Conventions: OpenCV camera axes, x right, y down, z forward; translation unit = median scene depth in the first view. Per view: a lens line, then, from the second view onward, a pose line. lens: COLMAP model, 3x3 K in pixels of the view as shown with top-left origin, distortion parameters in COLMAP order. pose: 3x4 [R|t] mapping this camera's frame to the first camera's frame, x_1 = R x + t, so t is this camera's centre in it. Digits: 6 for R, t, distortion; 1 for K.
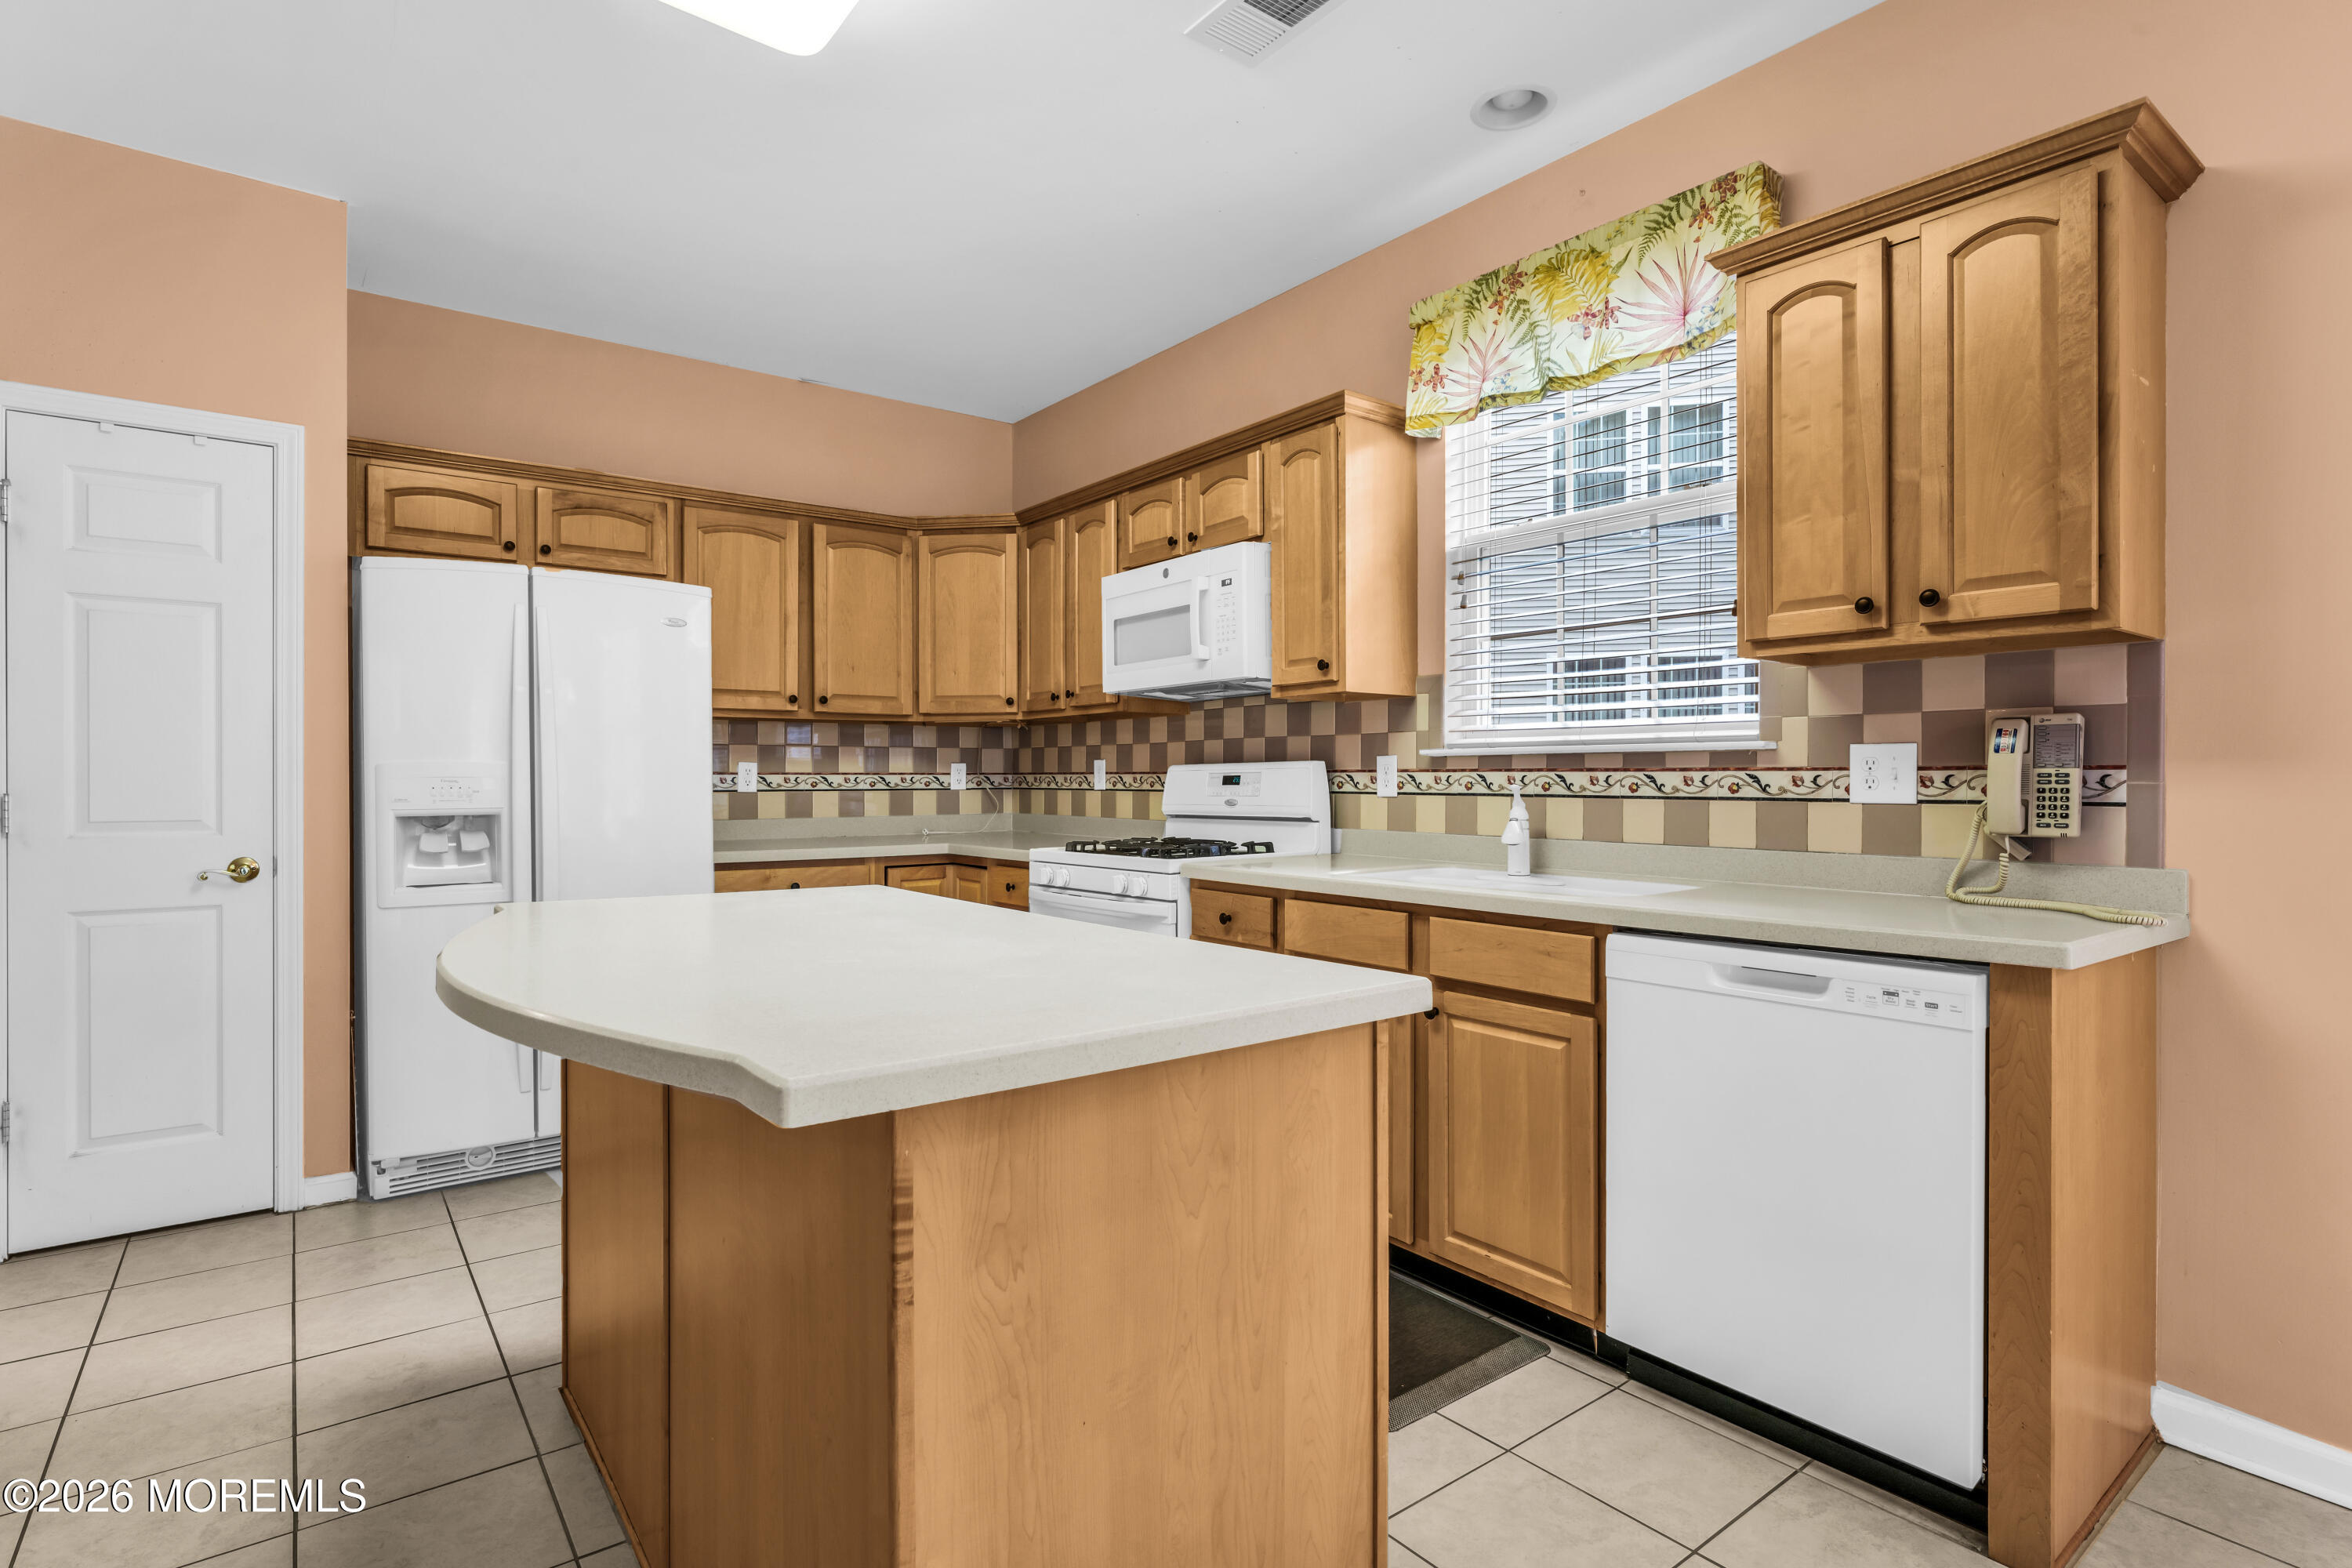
lens RADIAL K [[1151.2, 0, 1167.9], [0, 1151.2, 787.8], [0, 0, 1]] dist [-0.003183, 0.000774]
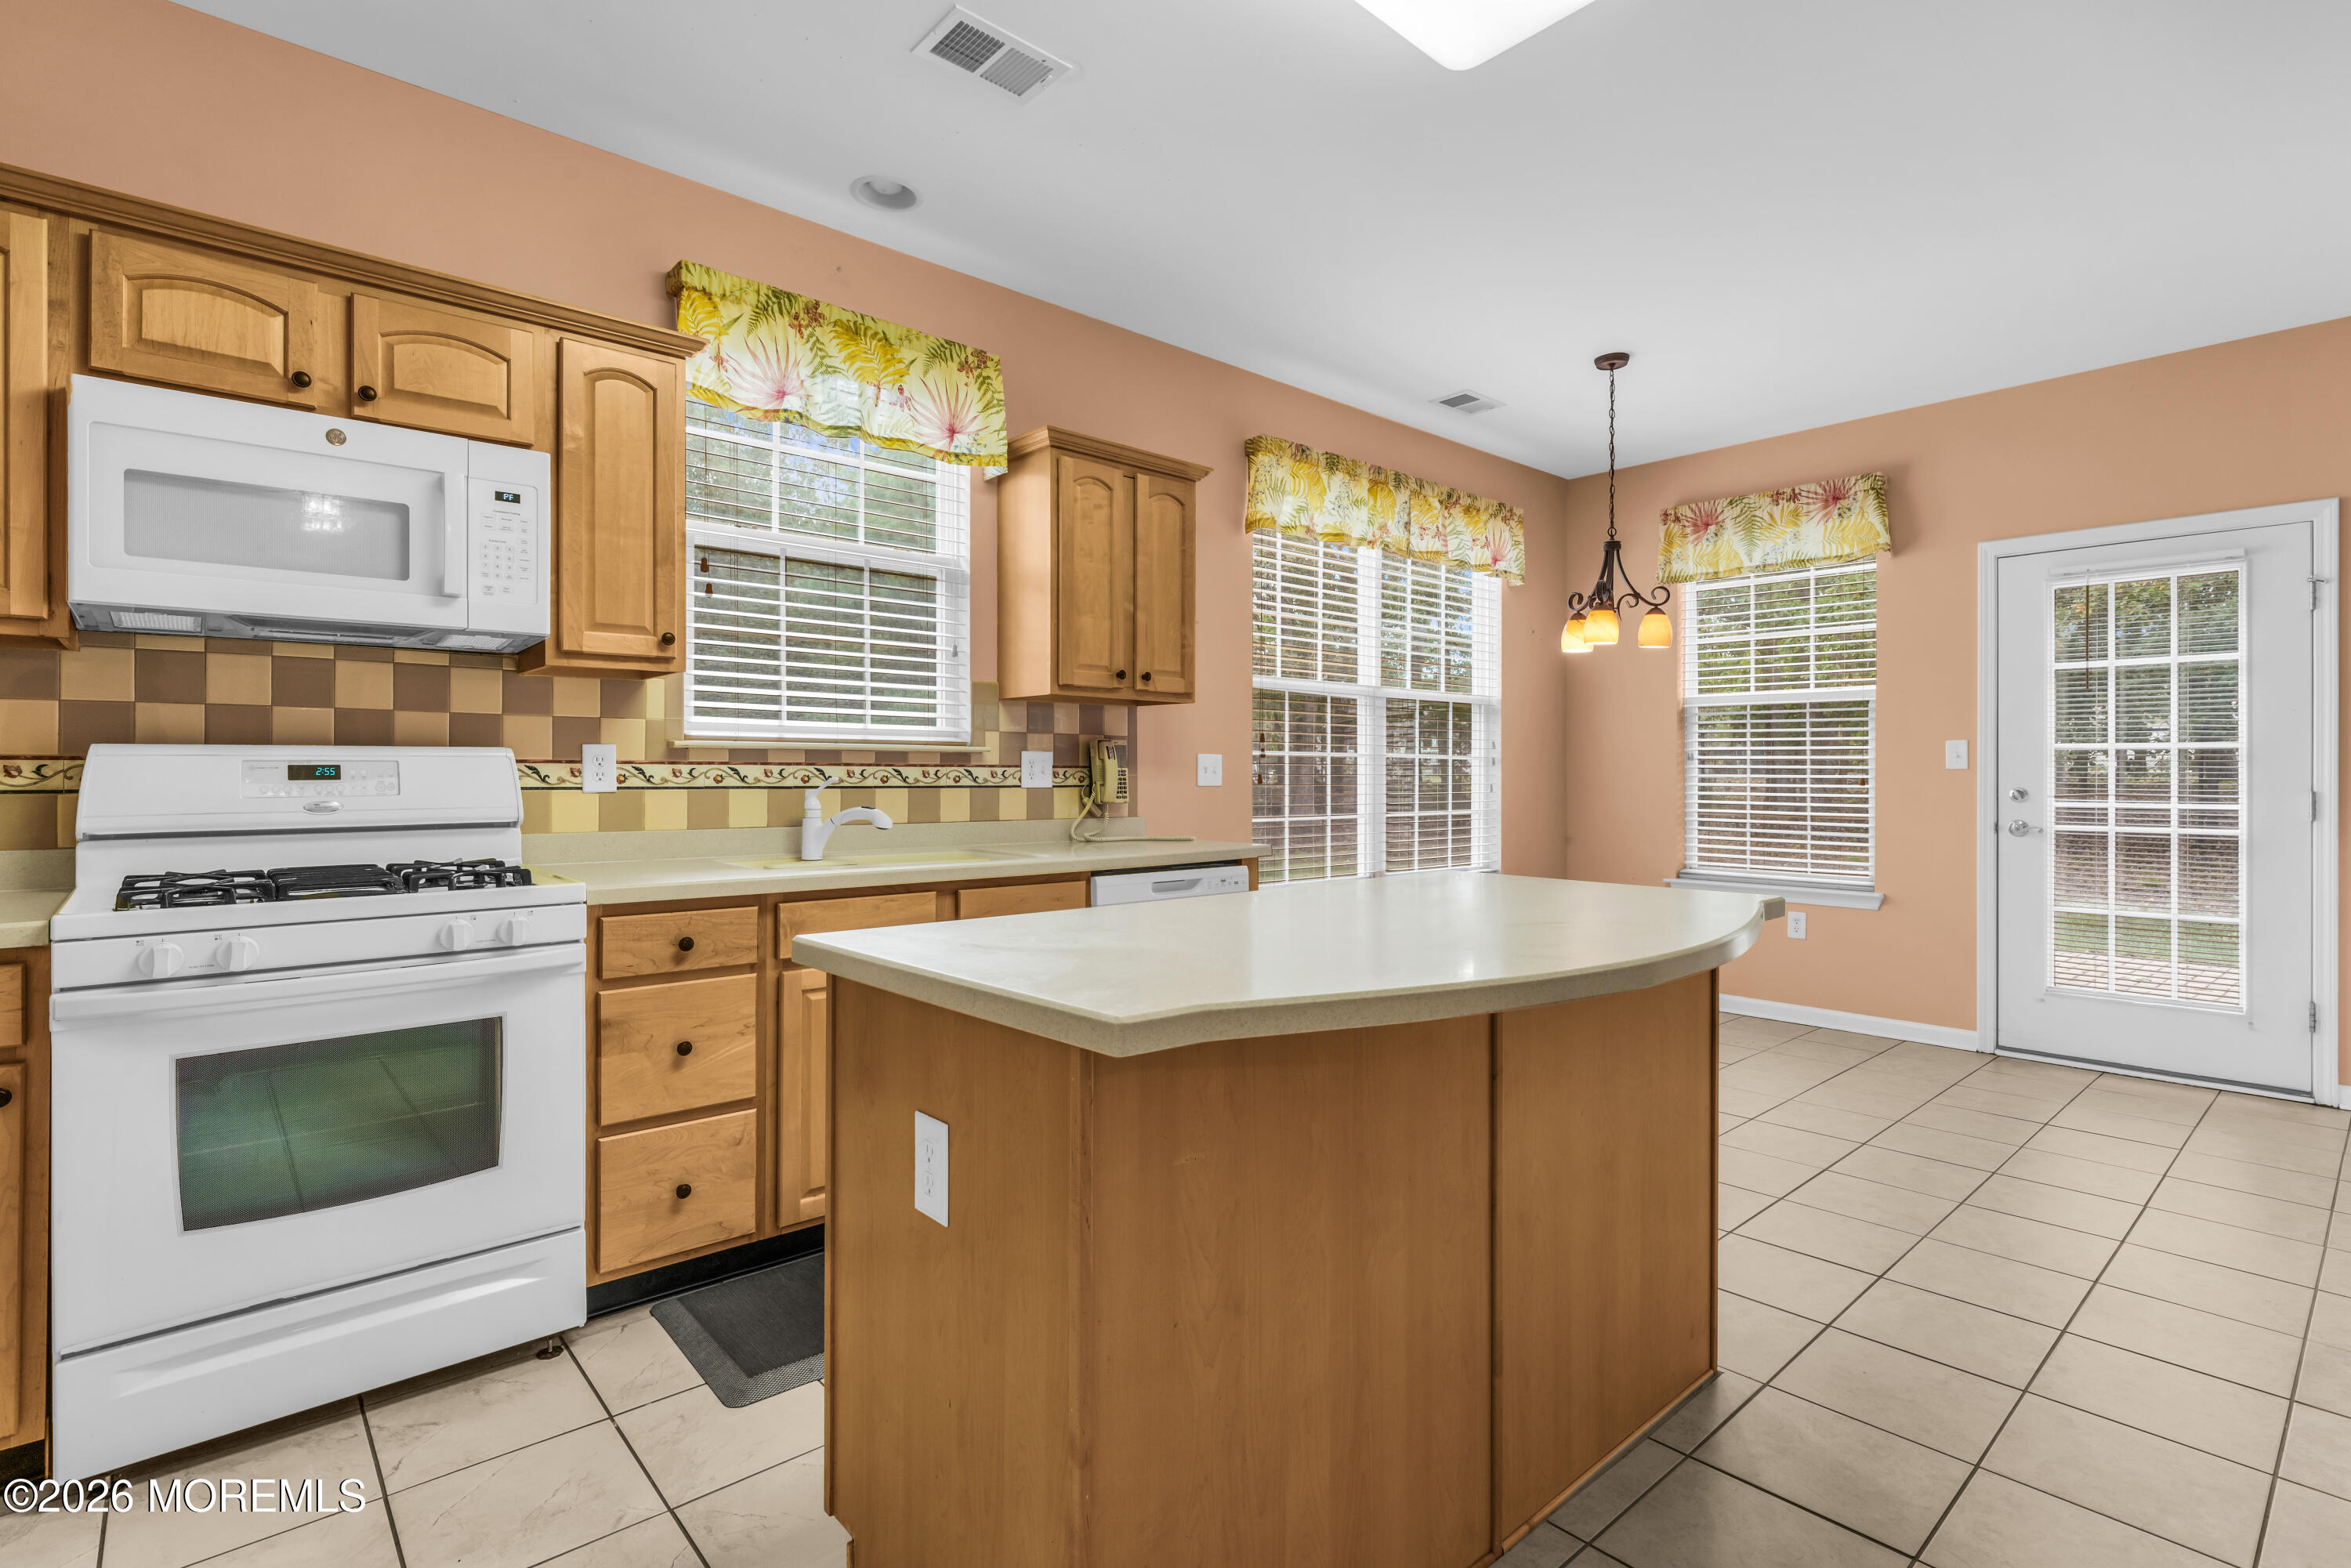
lens RADIAL K [[1111.7, 0, 1177.4], [0, 1111.7, 776.4], [0, 0, 1]] dist [-0.009811, 0.003522]
pose [[-0.073408, -0.001104, 0.997301, -0.712636], [0.005389, 0.999984, 0.001504, -0.003107], [-0.997287, 0.005485, -0.073401, 0.674640]]
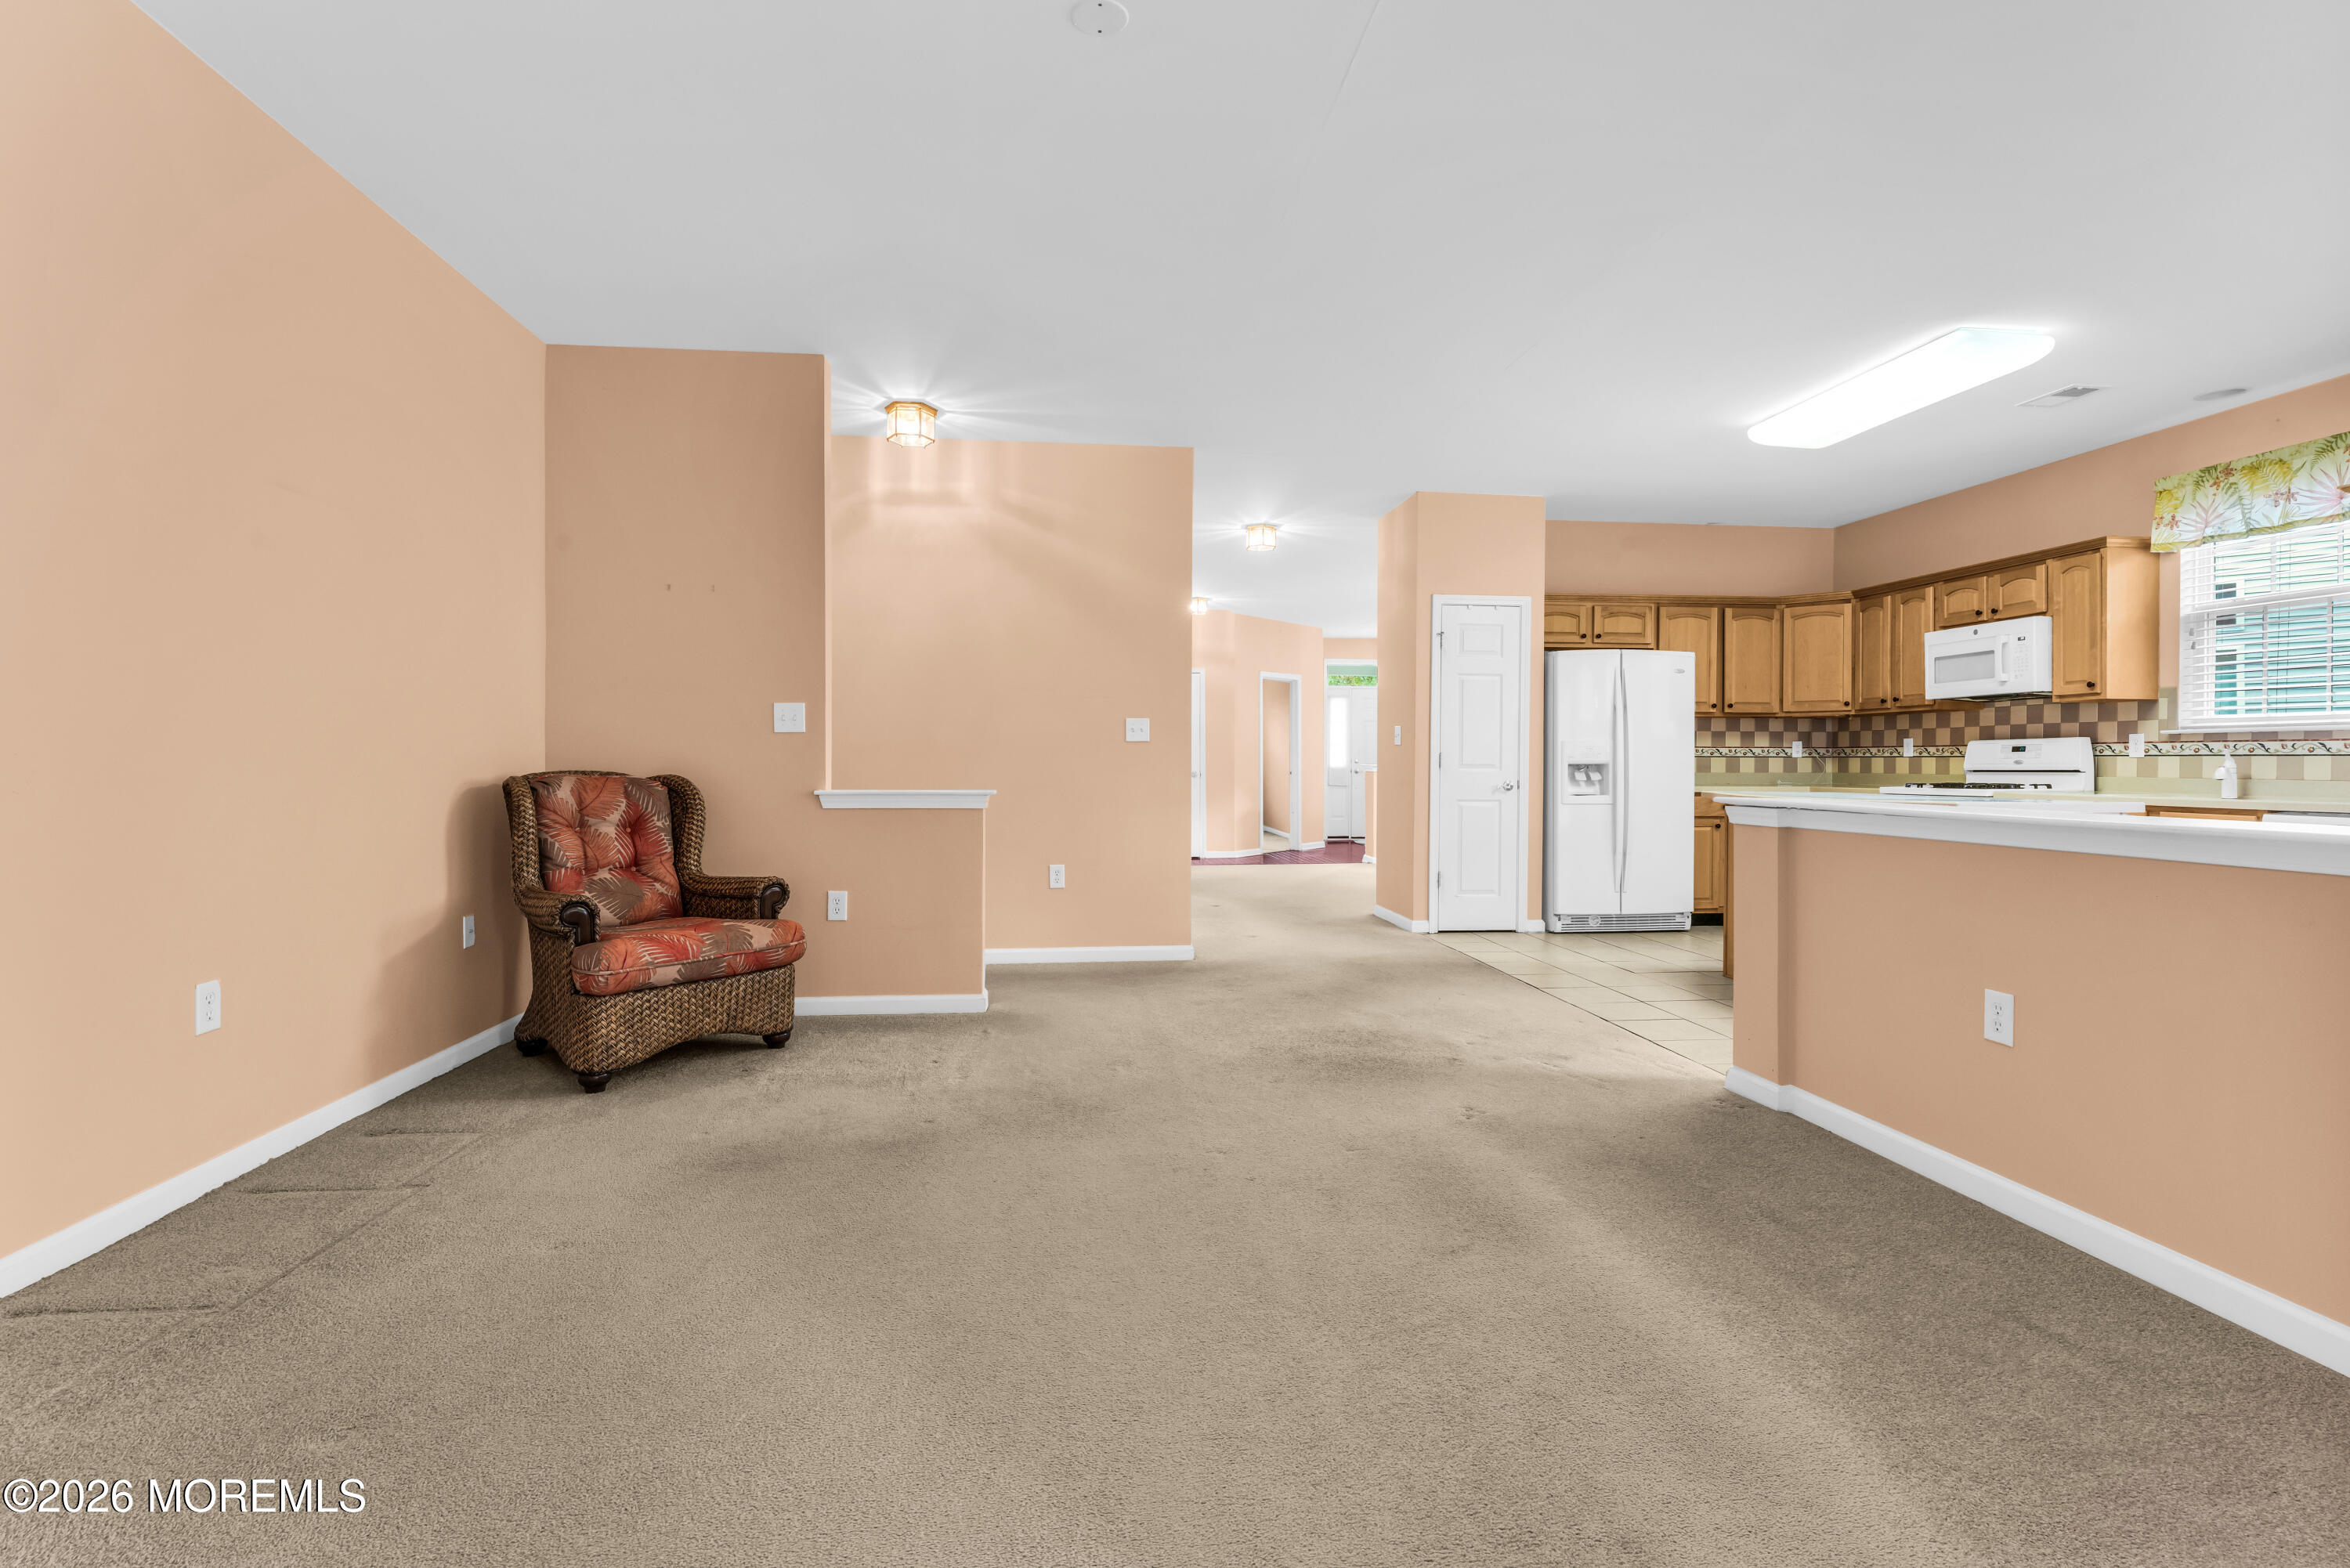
lens RADIAL K [[1111.2, 0, 1159.3], [0, 1111.2, 766.6], [0, 0, 1]] dist [-0.009811, 0.003522]
pose [[0.851571, 0.006858, -0.524195, -0.202298], [-0.009238, 0.999955, -0.001927, 0.040854], [0.524158, 0.006484, 0.851596, -1.262462]]
